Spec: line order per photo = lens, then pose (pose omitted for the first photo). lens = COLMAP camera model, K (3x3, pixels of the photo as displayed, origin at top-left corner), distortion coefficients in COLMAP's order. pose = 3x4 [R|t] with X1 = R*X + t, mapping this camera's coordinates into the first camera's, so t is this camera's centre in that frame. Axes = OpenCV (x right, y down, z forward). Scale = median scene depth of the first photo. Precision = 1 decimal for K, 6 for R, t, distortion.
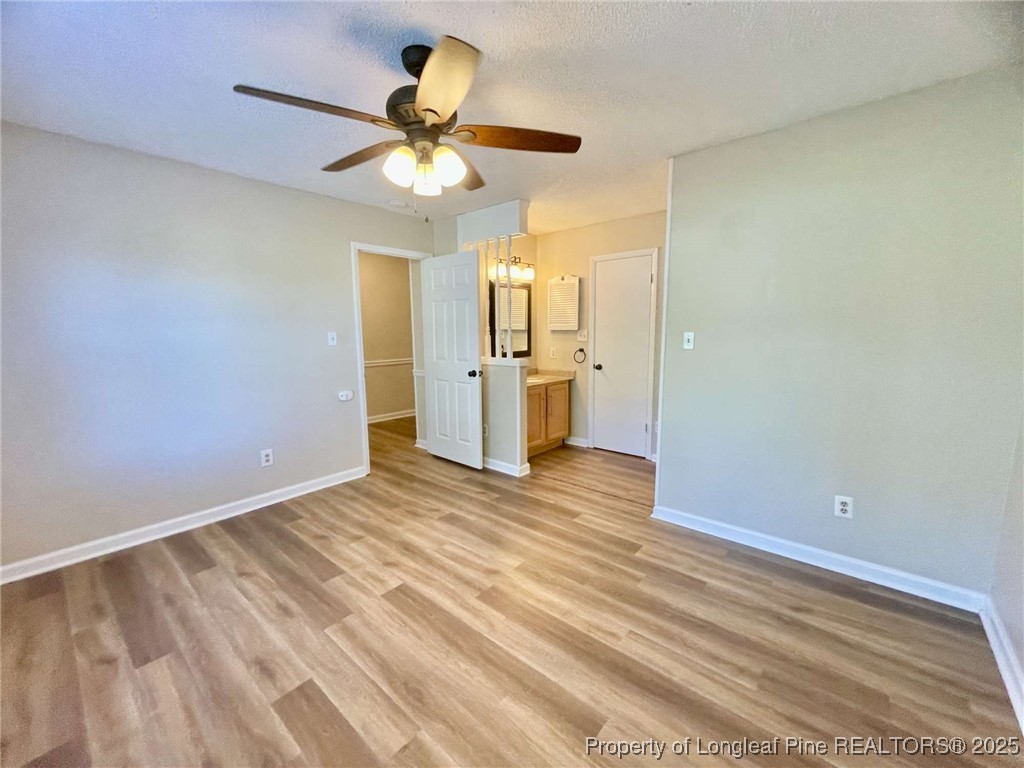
lens RADIAL K [[414.2, 0, 513.7], [0, 414.2, 381.7], [0, 0, 1]] dist [-0.000067, 0.000083]
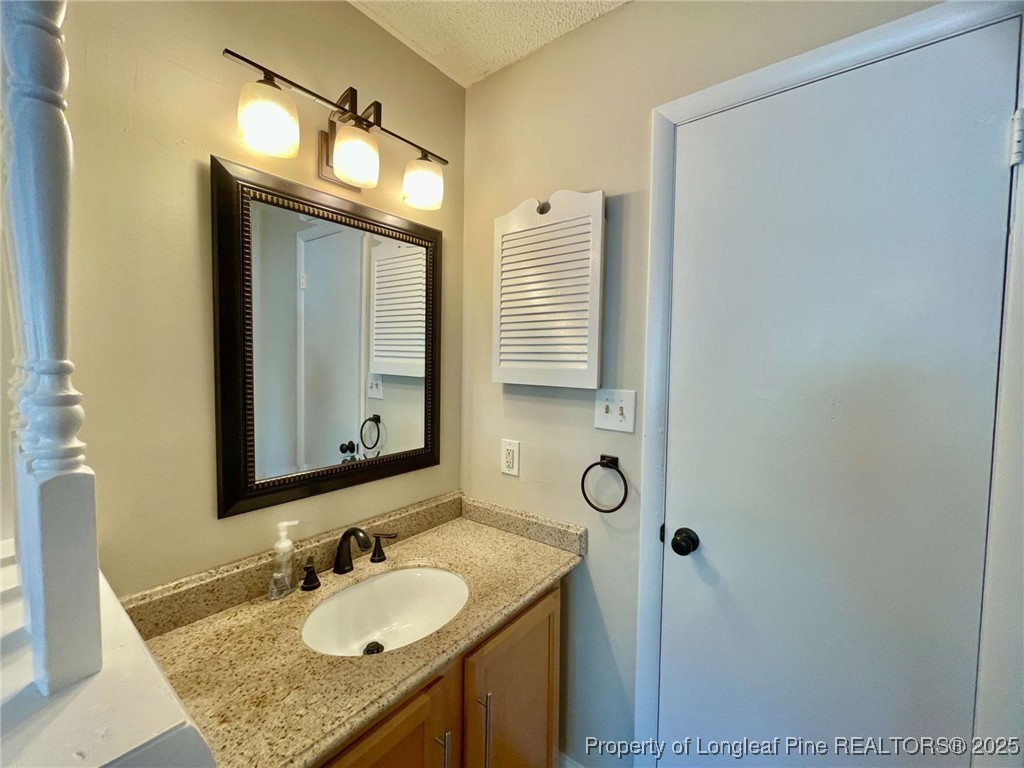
lens RADIAL K [[414.2, 0, 513.7], [0, 414.2, 381.7], [0, 0, 1]] dist [-0.000067, 0.000083]
pose [[0.998521, 0.019795, 0.050628, 0.086006], [-0.015723, 0.996703, -0.079601, -0.106568], [-0.052036, 0.078688, 0.995540, 0.729691]]
